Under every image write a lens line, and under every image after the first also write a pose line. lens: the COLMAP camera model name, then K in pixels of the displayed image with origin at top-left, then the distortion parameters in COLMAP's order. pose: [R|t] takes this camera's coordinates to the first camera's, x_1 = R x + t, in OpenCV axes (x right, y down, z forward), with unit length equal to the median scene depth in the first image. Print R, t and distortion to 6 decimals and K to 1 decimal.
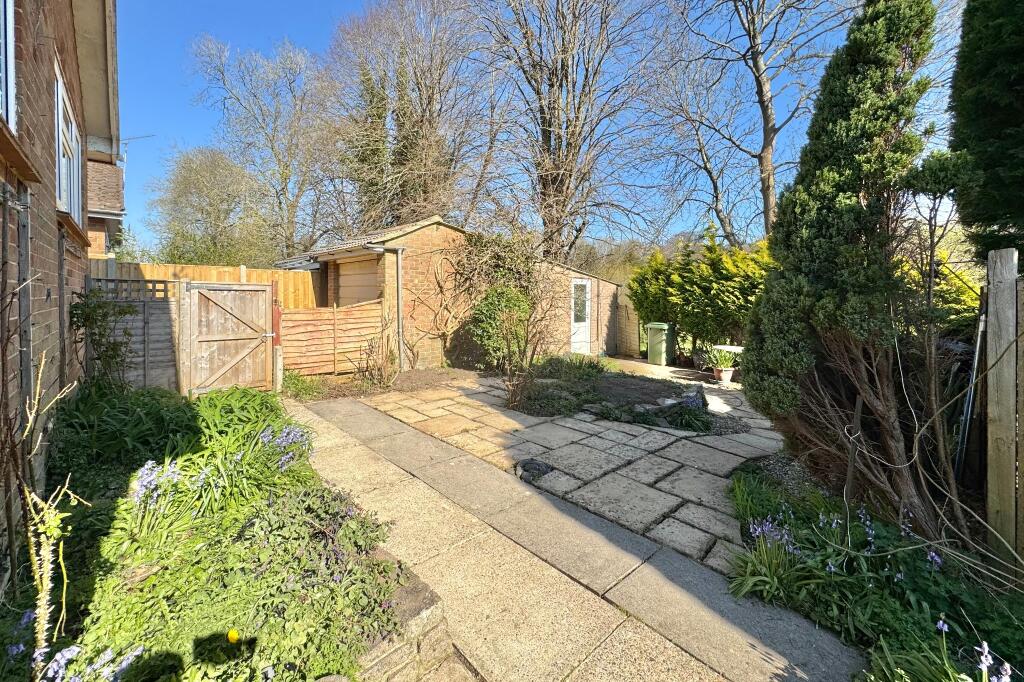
lens RADIAL K [[423.8, 0, 511.7], [0, 423.8, 300.6], [0, 0, 1]] dist [-0.000107, -0.000021]
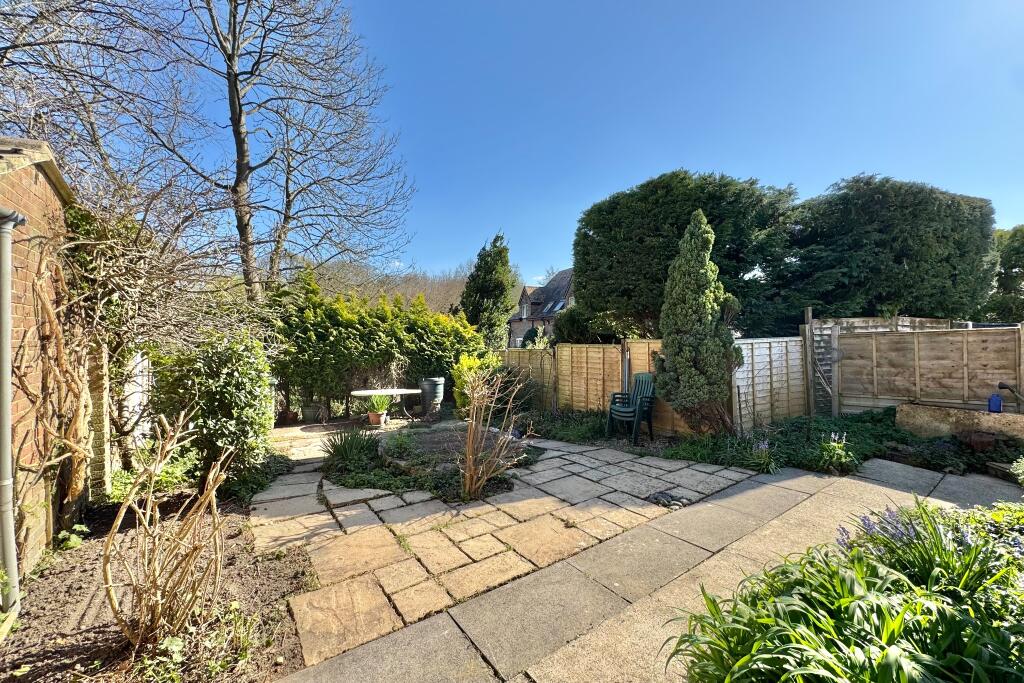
lens RADIAL K [[416.4, 0, 512.0], [0, 416.4, 341.5], [0, 0, 1]] dist [-0.000954, -0.000102]
pose [[0.081843, -0.010008, 0.996595, -1.147430], [0.005149, 0.999940, 0.009618, -0.055097], [-0.996632, 0.004345, 0.081890, 1.346683]]
